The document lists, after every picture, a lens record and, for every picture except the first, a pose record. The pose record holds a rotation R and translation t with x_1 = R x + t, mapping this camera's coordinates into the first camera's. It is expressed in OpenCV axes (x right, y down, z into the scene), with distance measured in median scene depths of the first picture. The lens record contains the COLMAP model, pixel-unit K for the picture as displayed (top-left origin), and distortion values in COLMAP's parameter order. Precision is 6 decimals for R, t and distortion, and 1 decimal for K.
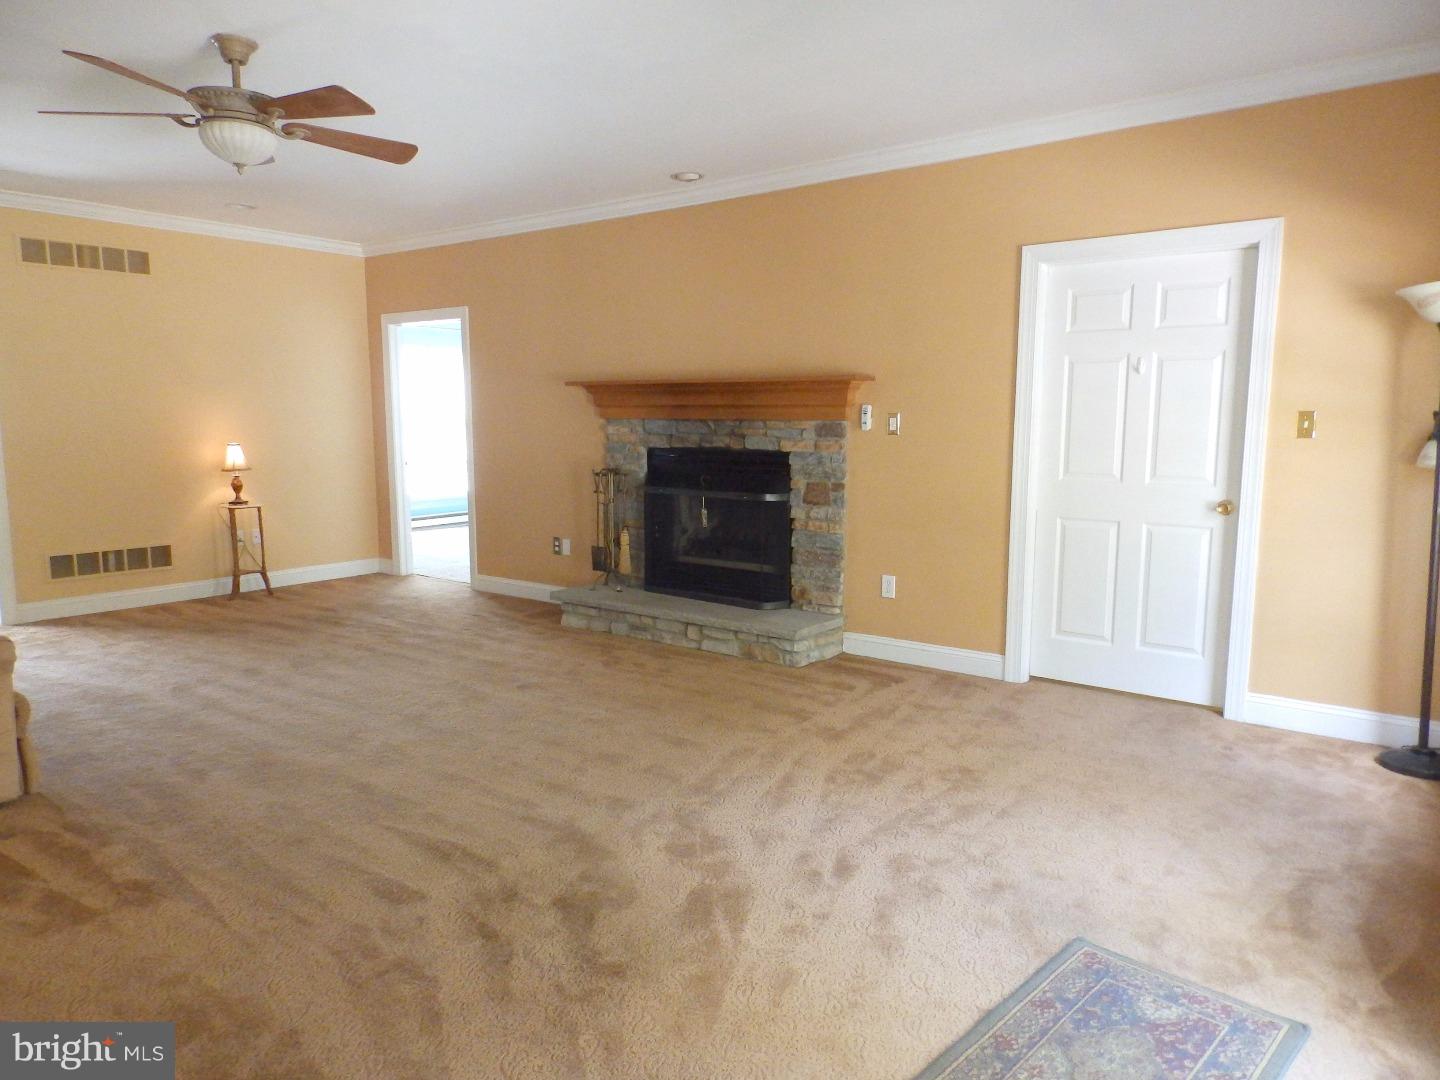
lens RADIAL K [[985.7, 0, 720.3], [0, 985.7, 540.6], [0, 0, 1]] dist [0.001942, 0.000875]
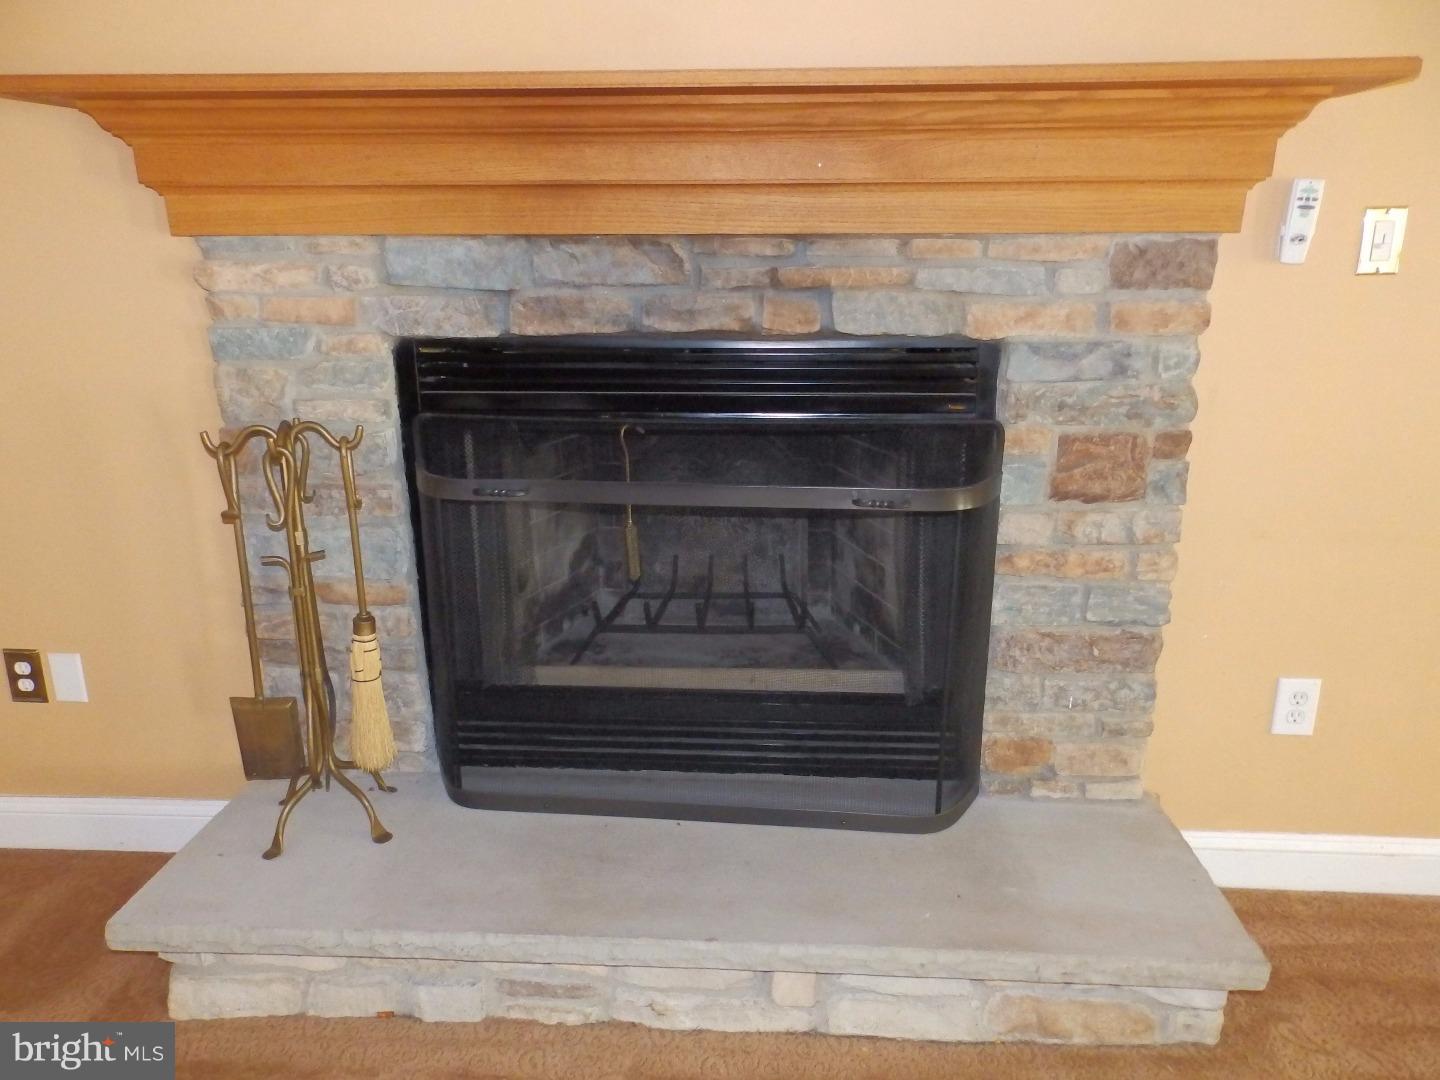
lens RADIAL K [[985.7, 0, 719.1], [0, 985.7, 544.4], [0, 0, 1]] dist [0.001942, 0.000875]
pose [[0.824495, -0.162123, 0.542148, -0.182394], [0.077948, 0.981485, 0.174959, -0.087451], [-0.560475, -0.101993, 0.821867, 0.783458]]
